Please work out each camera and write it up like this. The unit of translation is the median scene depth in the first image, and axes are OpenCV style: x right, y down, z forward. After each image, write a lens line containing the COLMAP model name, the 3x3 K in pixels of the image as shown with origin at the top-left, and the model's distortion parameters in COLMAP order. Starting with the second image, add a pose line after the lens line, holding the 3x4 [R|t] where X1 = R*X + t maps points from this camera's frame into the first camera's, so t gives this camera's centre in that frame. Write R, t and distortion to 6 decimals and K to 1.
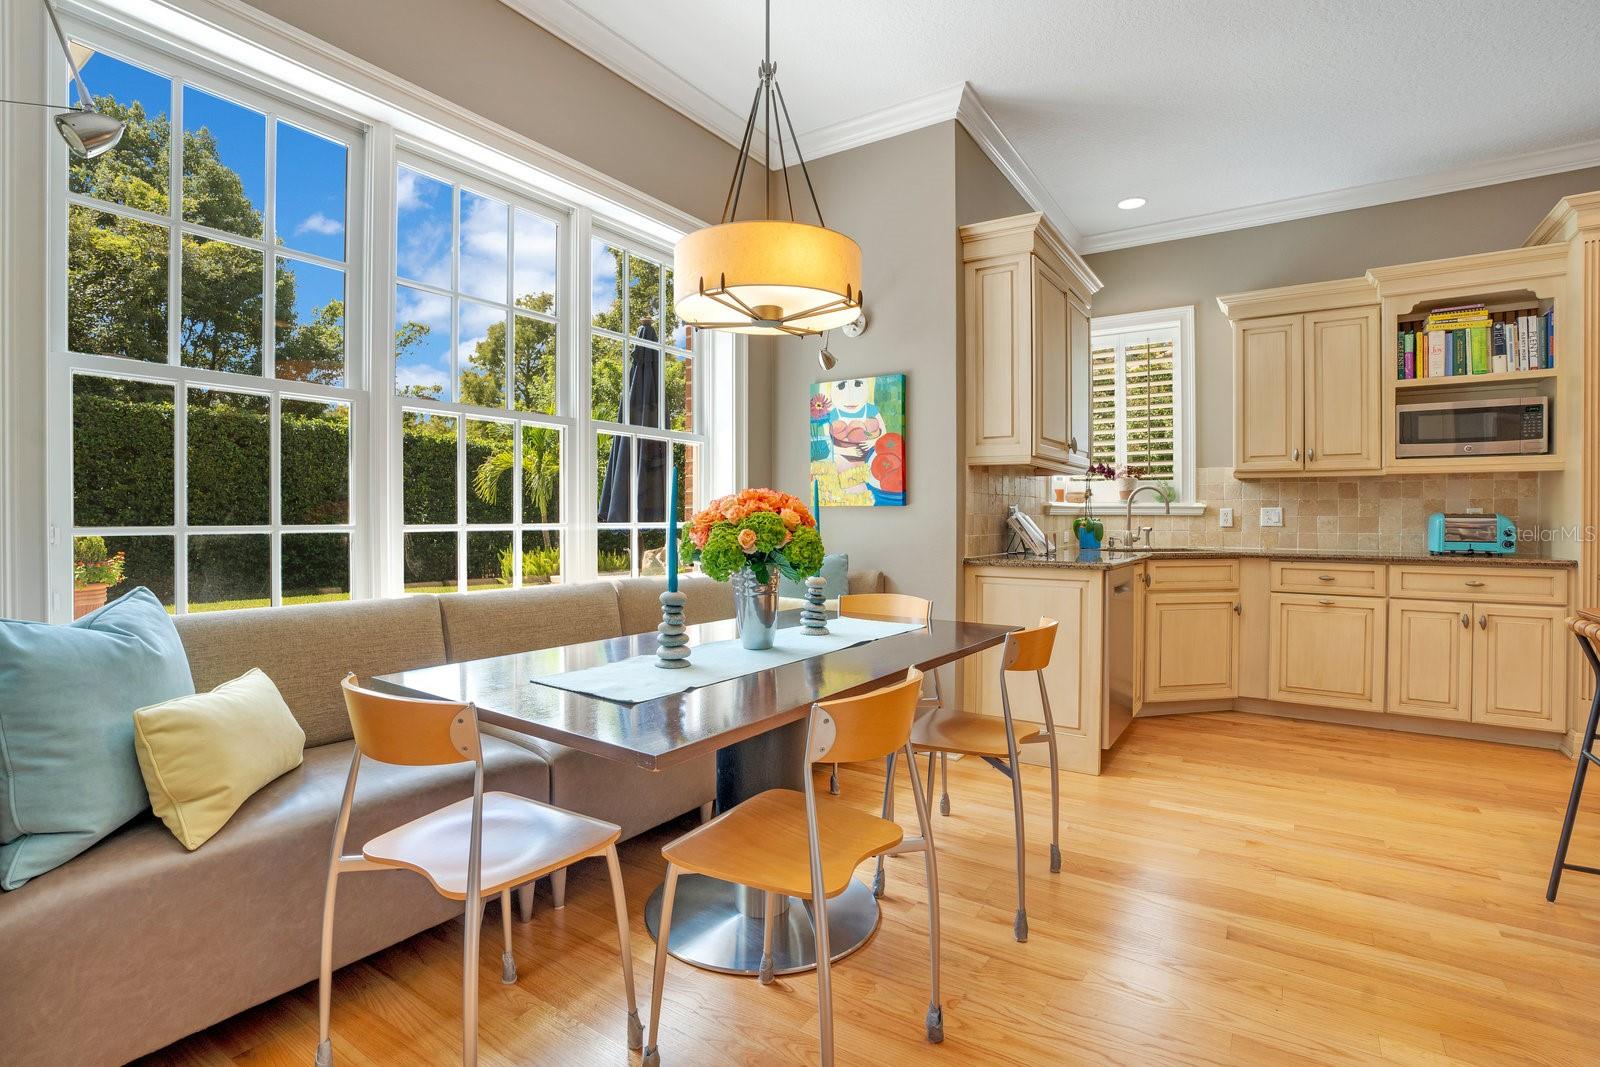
lens RADIAL K [[763.4, 0, 810.6], [0, 763.4, 524.4], [0, 0, 1]] dist [-0.070022, 0.028331]
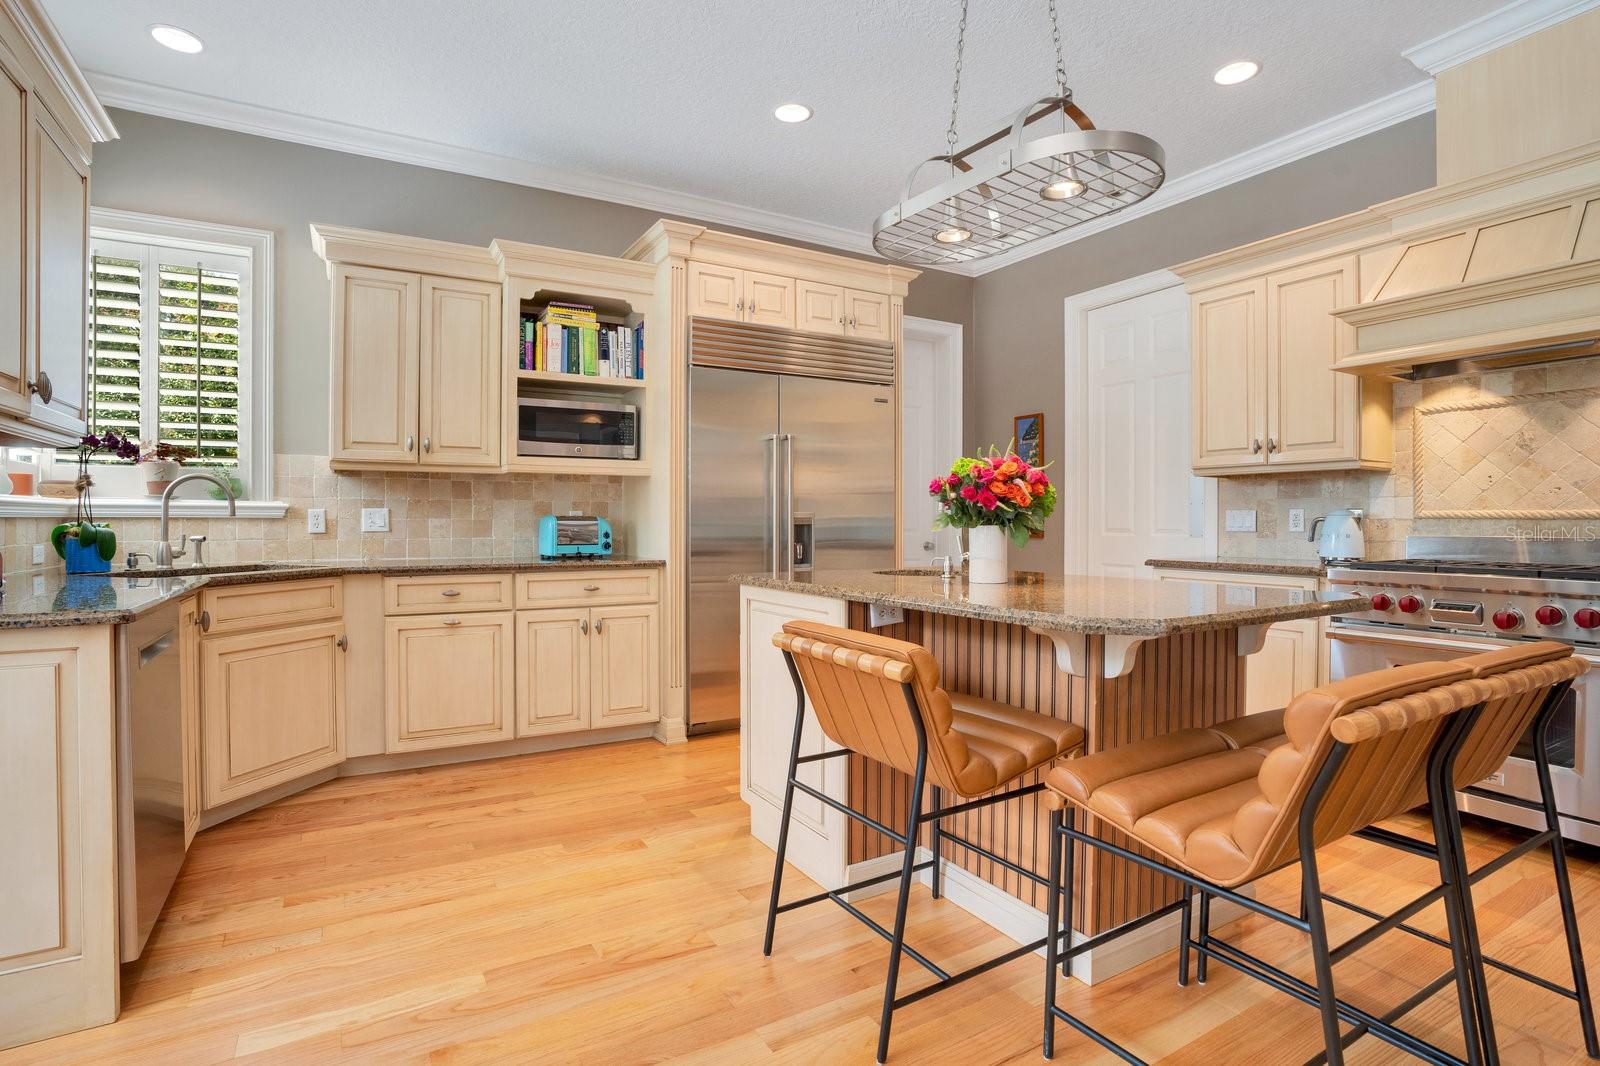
lens RADIAL K [[763.4, 0, 810.6], [0, 763.4, 523.9], [0, 0, 1]] dist [-0.070022, 0.028331]
pose [[0.430846, -0.006701, 0.902401, 0.108510], [0.010100, 0.999946, 0.002603, -0.003750], [-0.902369, 0.007992, 0.430890, 0.272052]]
